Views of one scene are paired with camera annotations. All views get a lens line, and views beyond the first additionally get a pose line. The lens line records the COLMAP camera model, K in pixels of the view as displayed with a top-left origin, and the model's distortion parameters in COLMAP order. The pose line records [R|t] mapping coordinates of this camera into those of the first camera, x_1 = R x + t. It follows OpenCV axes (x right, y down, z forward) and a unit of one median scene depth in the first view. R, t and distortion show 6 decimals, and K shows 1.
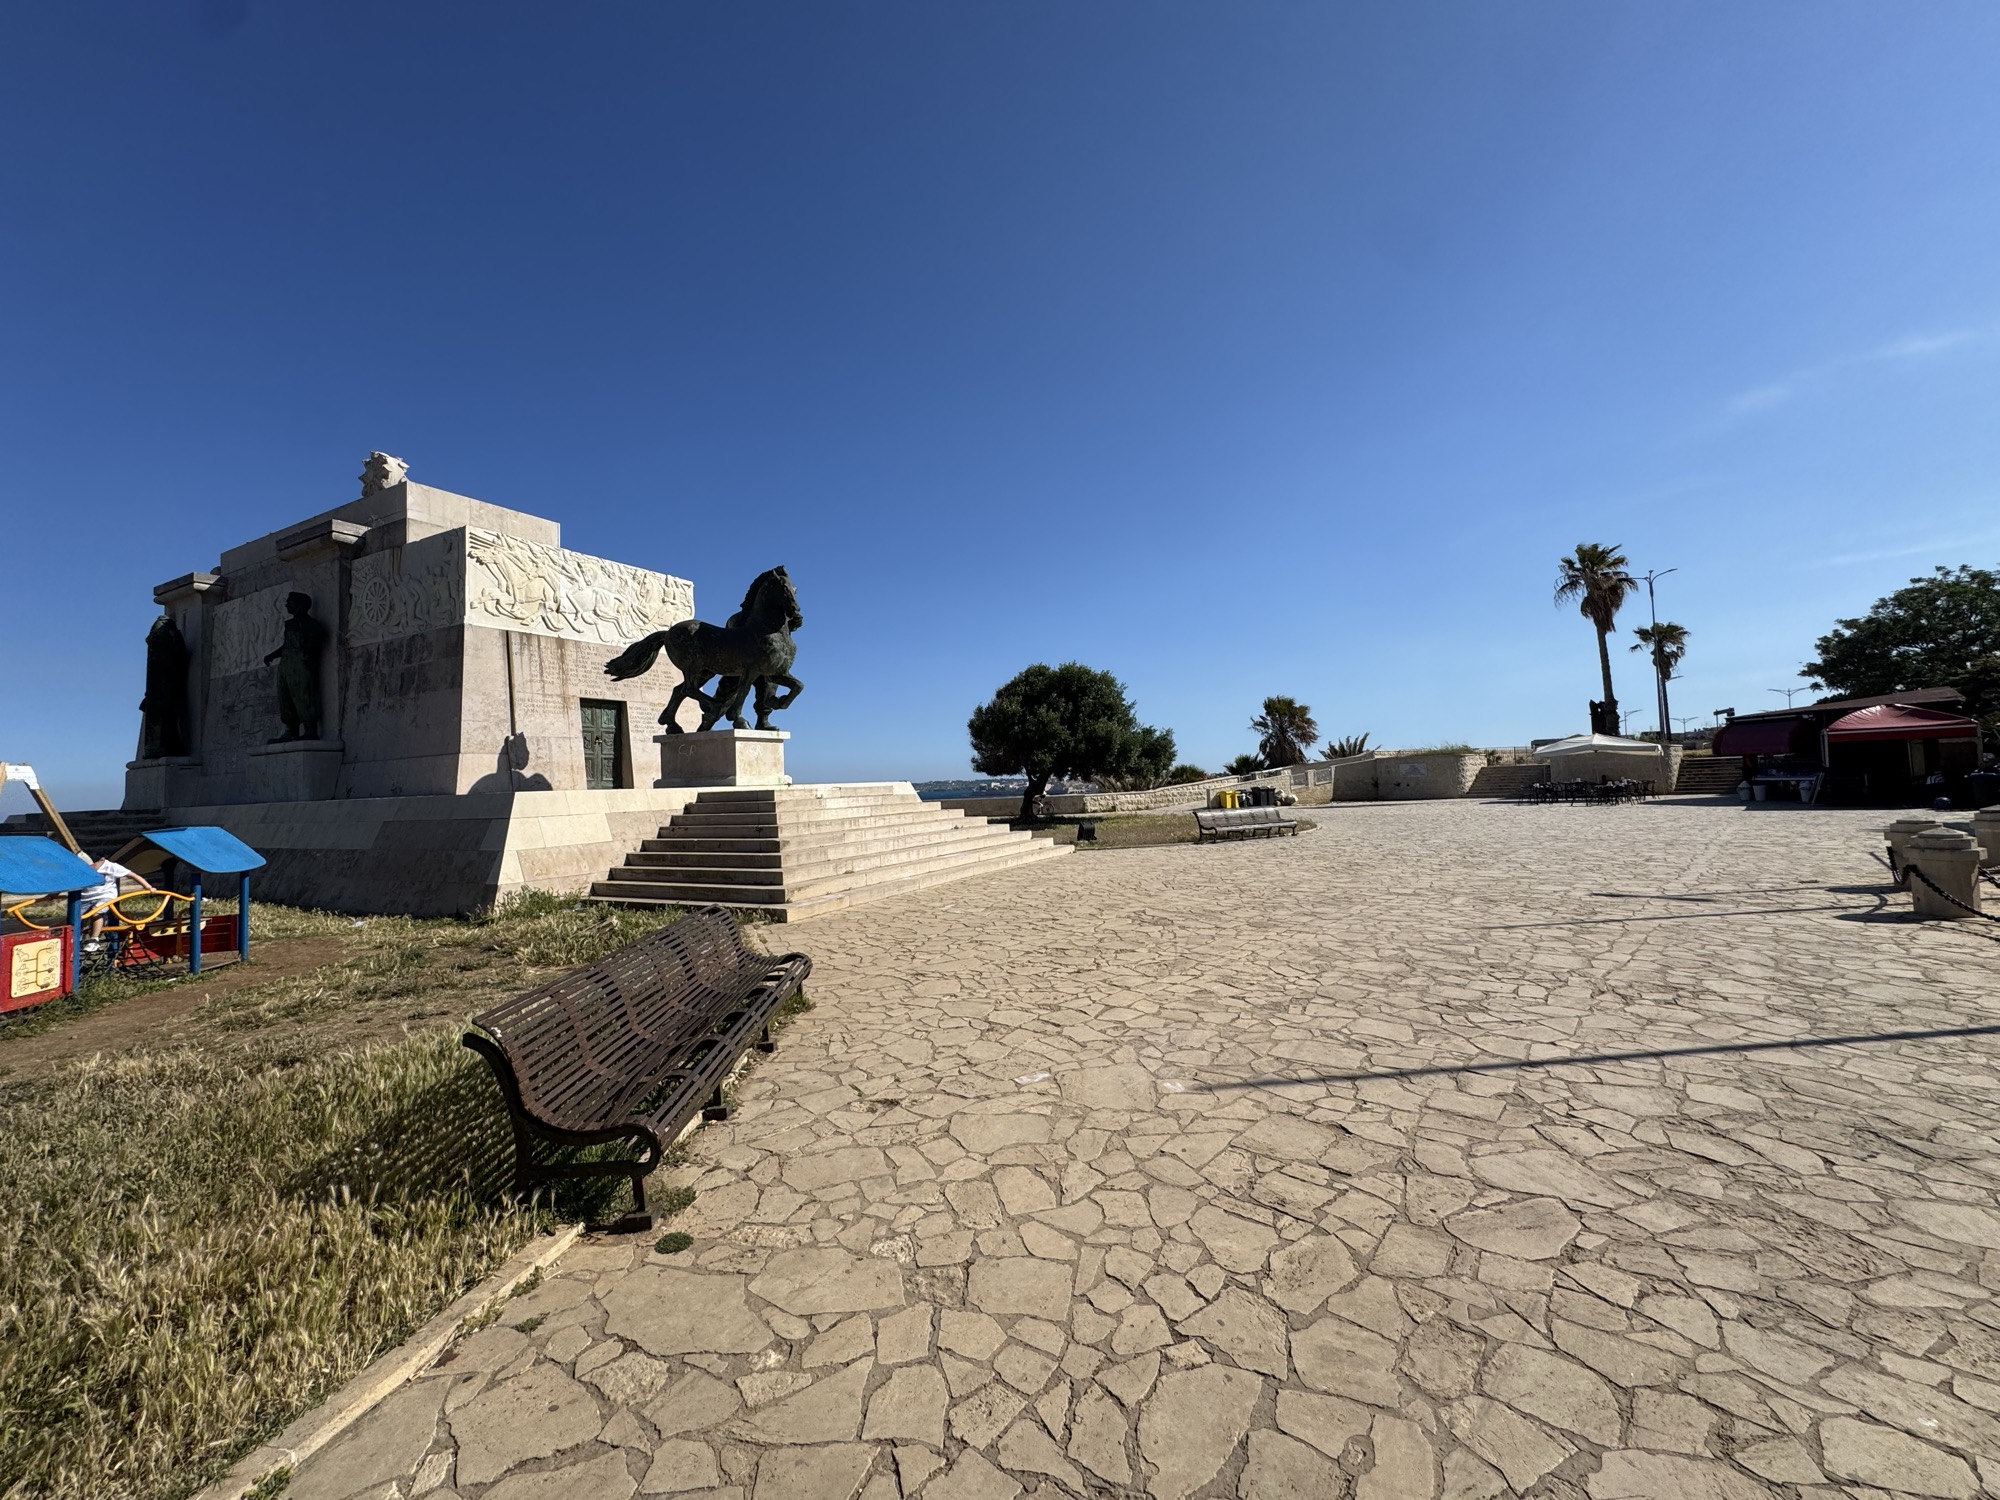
lens RADIAL K [[803.2, 0, 1004.1], [0, 803.2, 747.5], [0, 0, 1]] dist [0.000397, 0.000009]
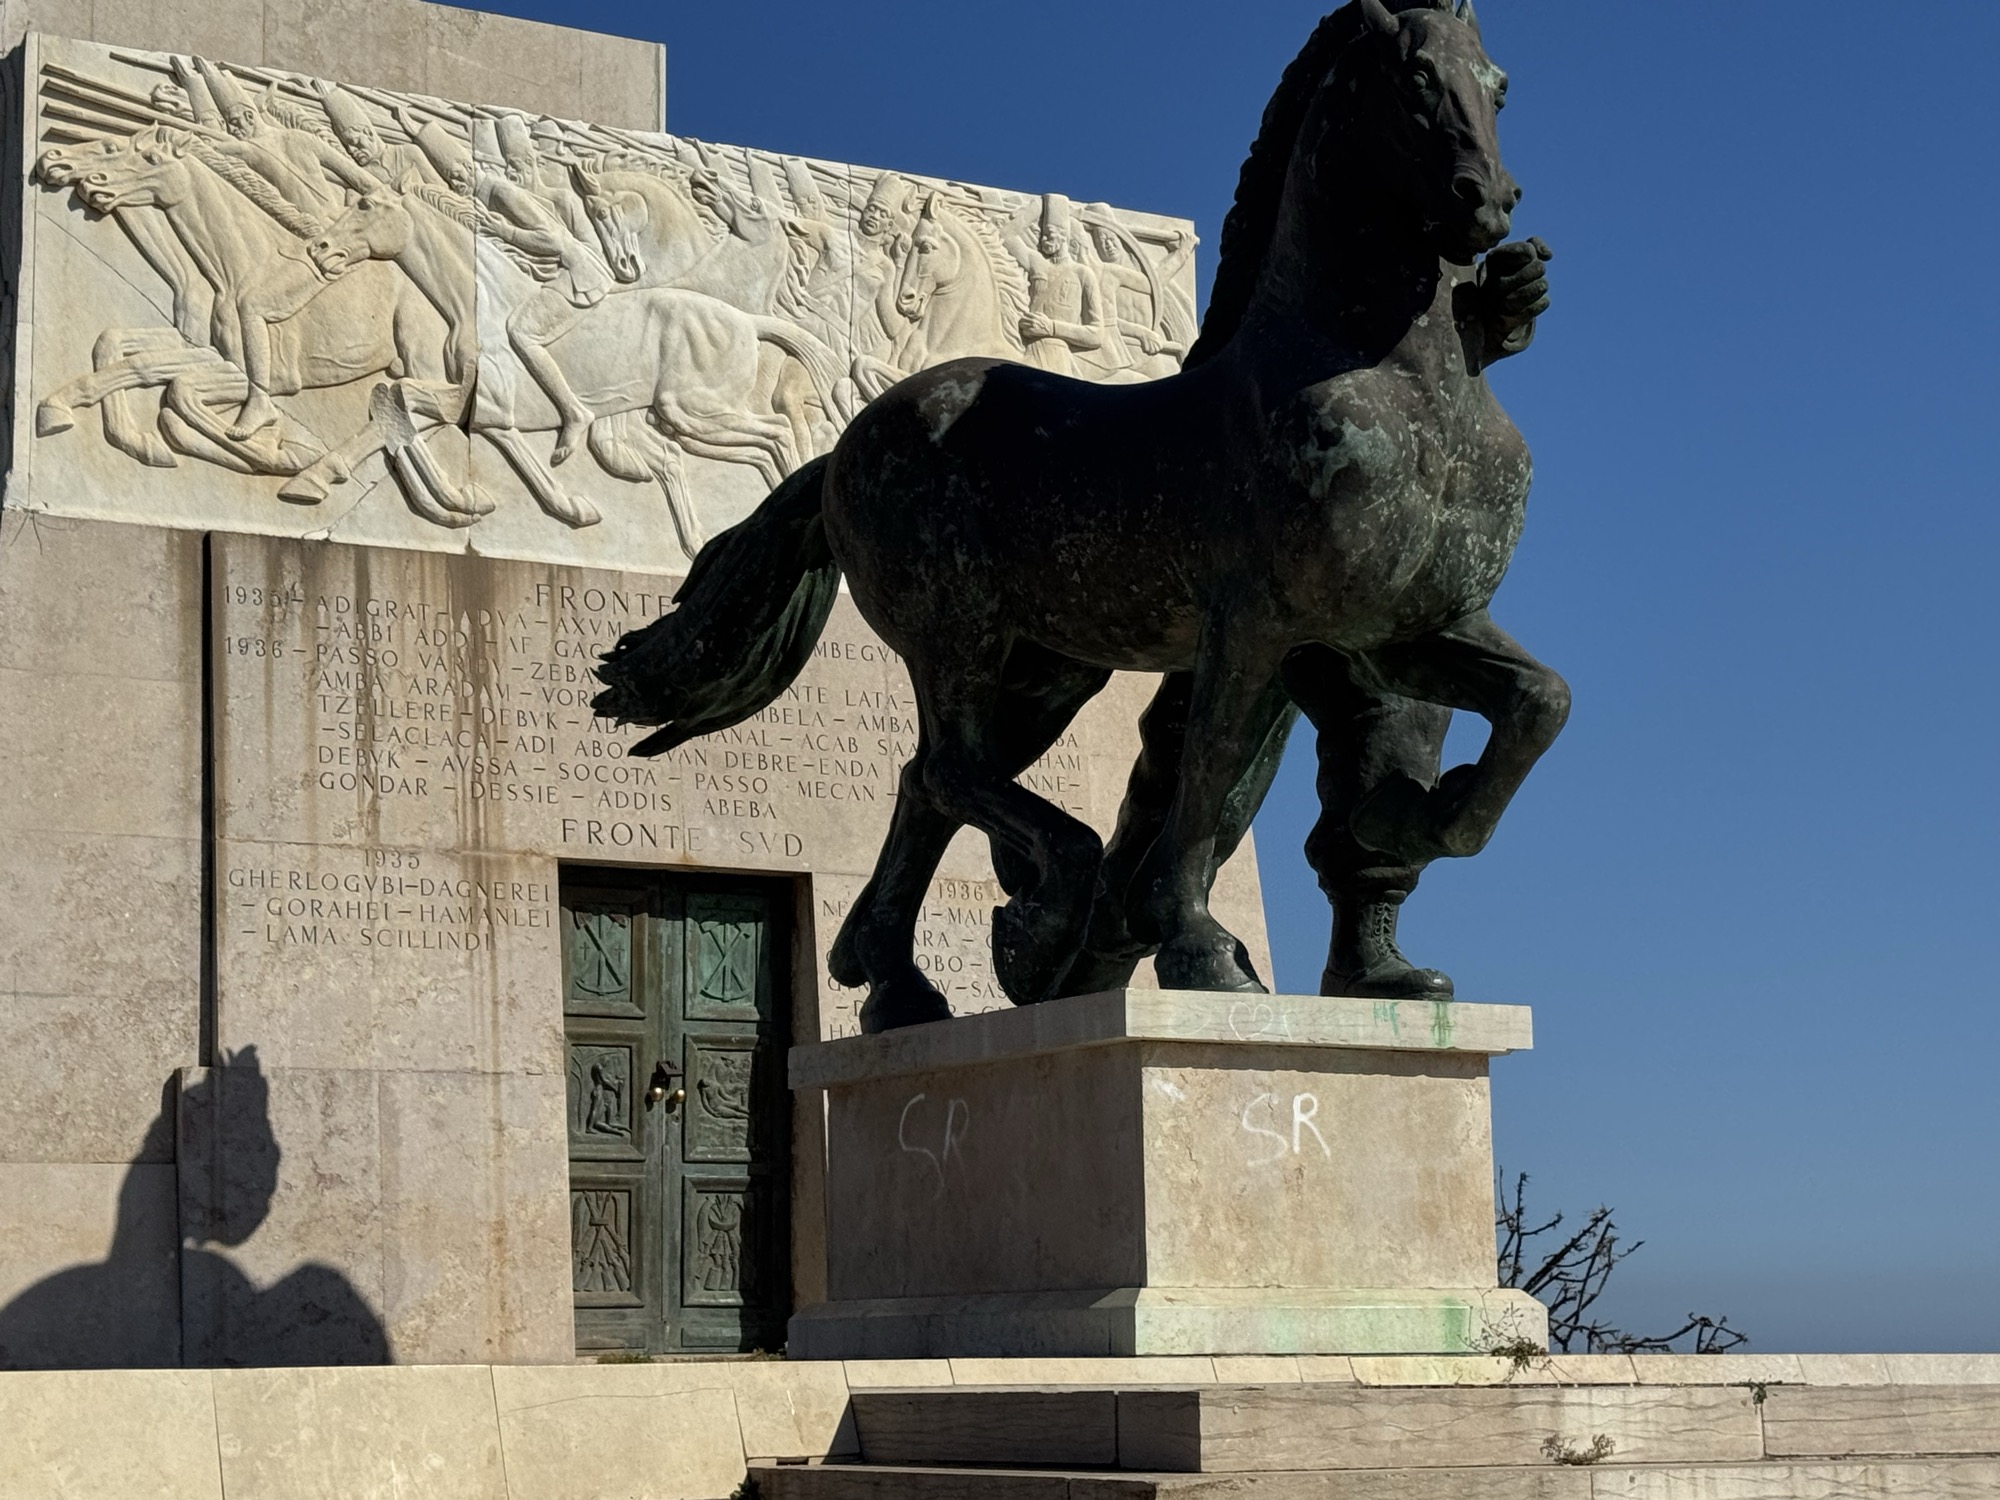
lens RADIAL K [[3760.0, 0, 996.5], [0, 3760.0, 741.6], [0, 0, 1]] dist [0.134331, 0.000000]
pose [[0.840295, -0.065750, -0.538128, 0.042312], [0.008641, 0.994116, -0.107971, 0.007680], [0.542061, 0.086078, 0.835919, 0.331909]]
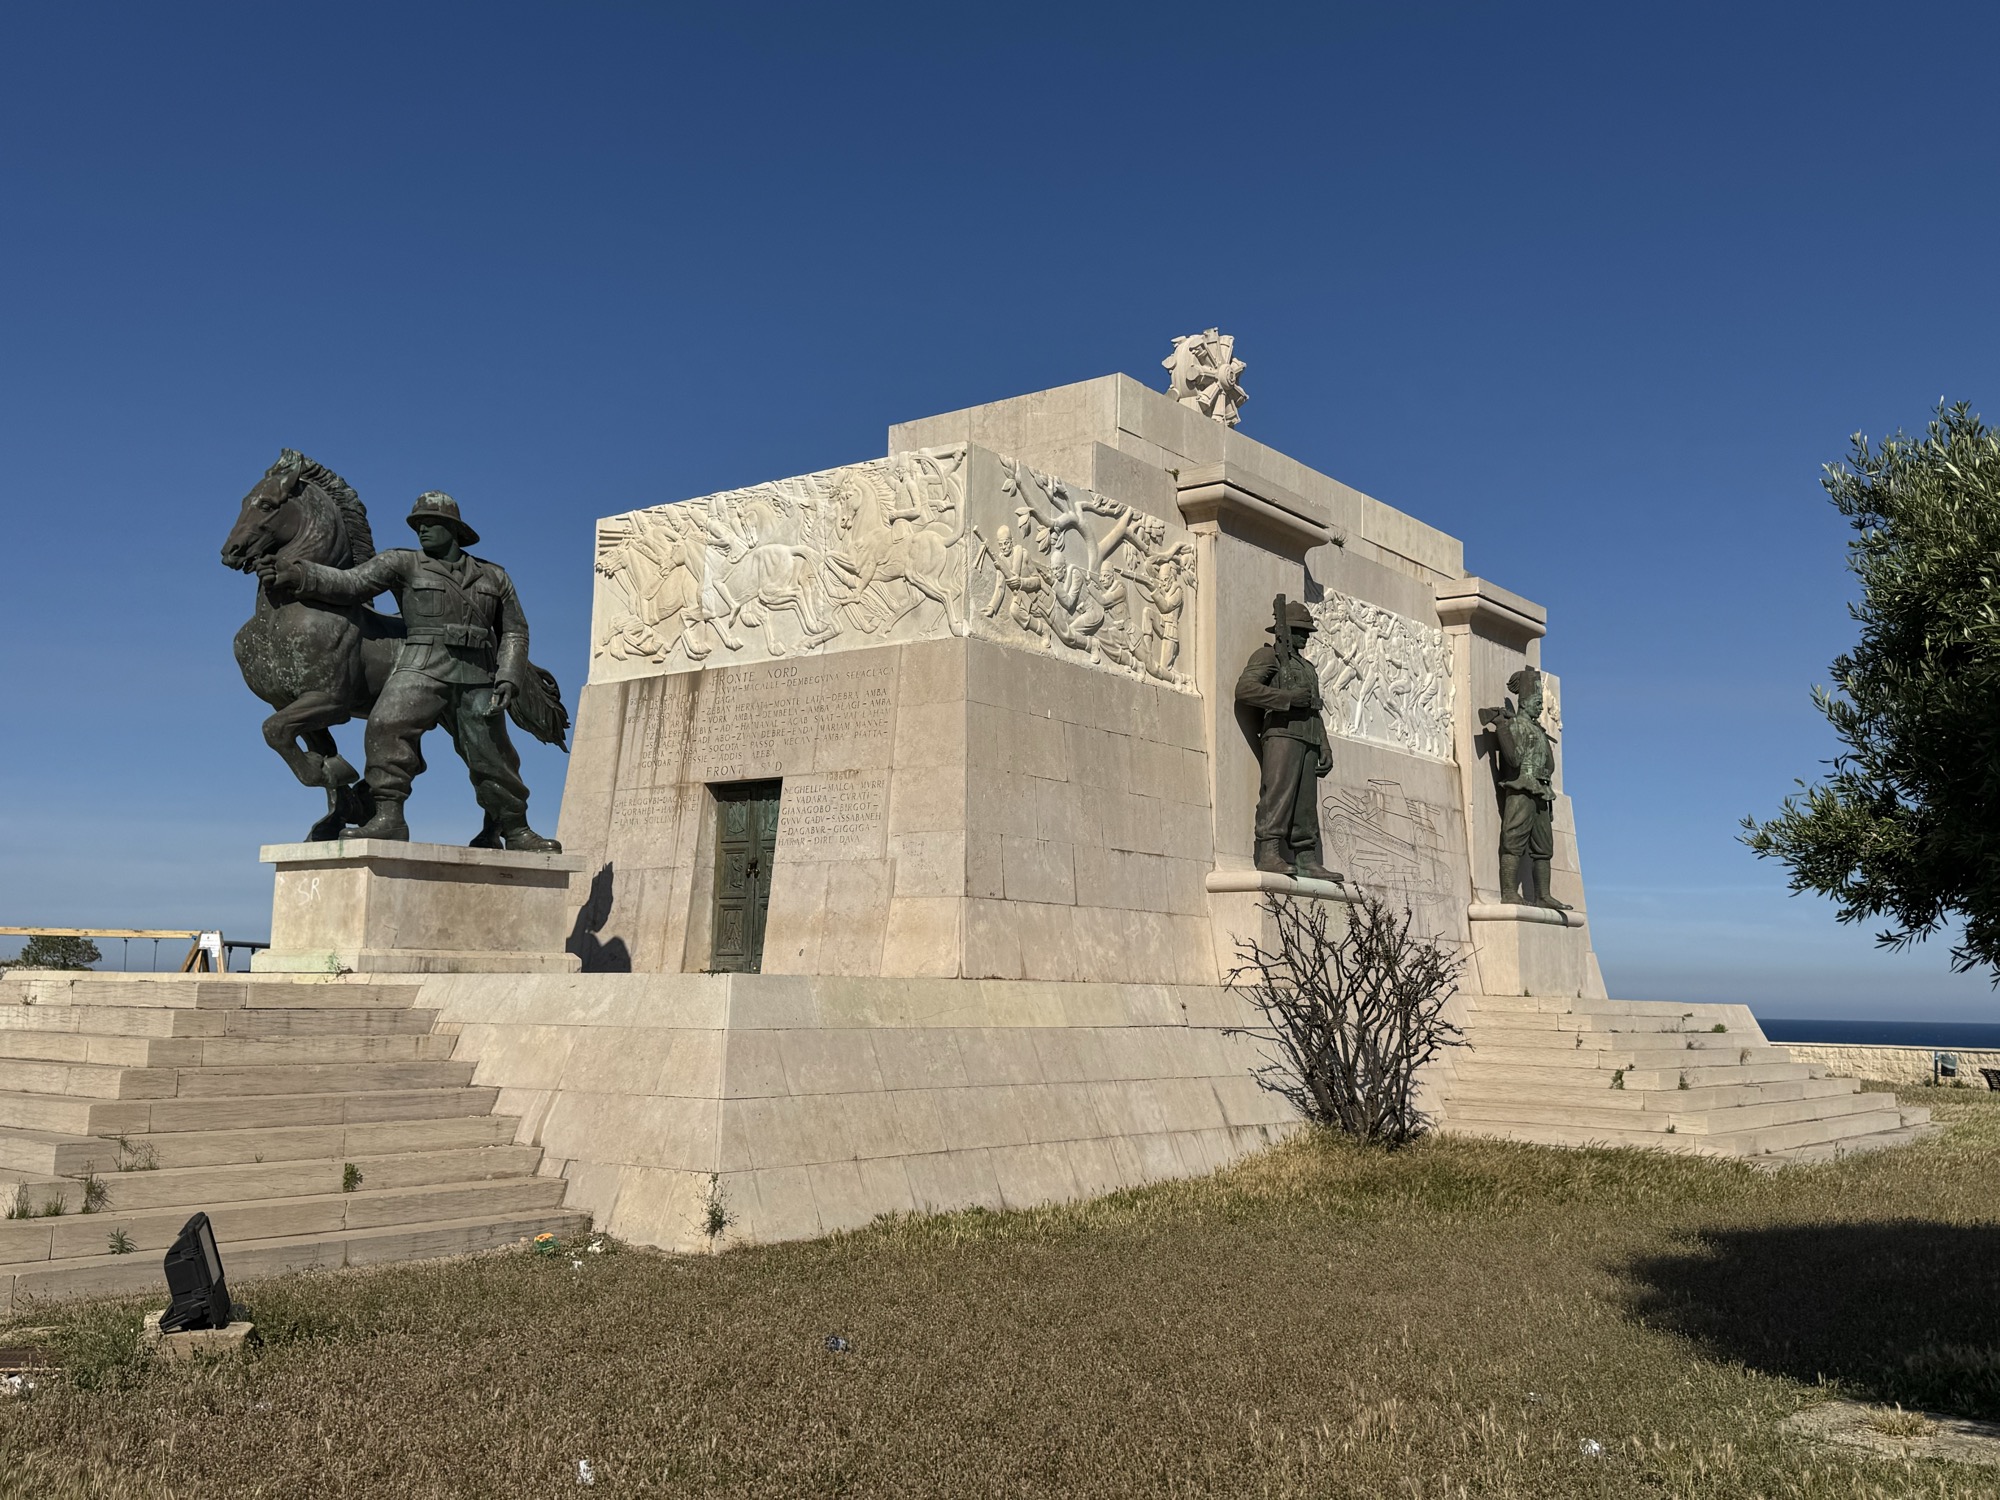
lens RADIAL K [[1822.8, 0, 996.1], [0, 1822.8, 760.6], [0, 0, 1]] dist [0.068858, 0.000000]
pose [[-0.164304, -0.090603, -0.982240, 0.582162], [0.035324, 0.994594, -0.097651, 0.042306], [0.985777, -0.050741, -0.160216, 1.454611]]
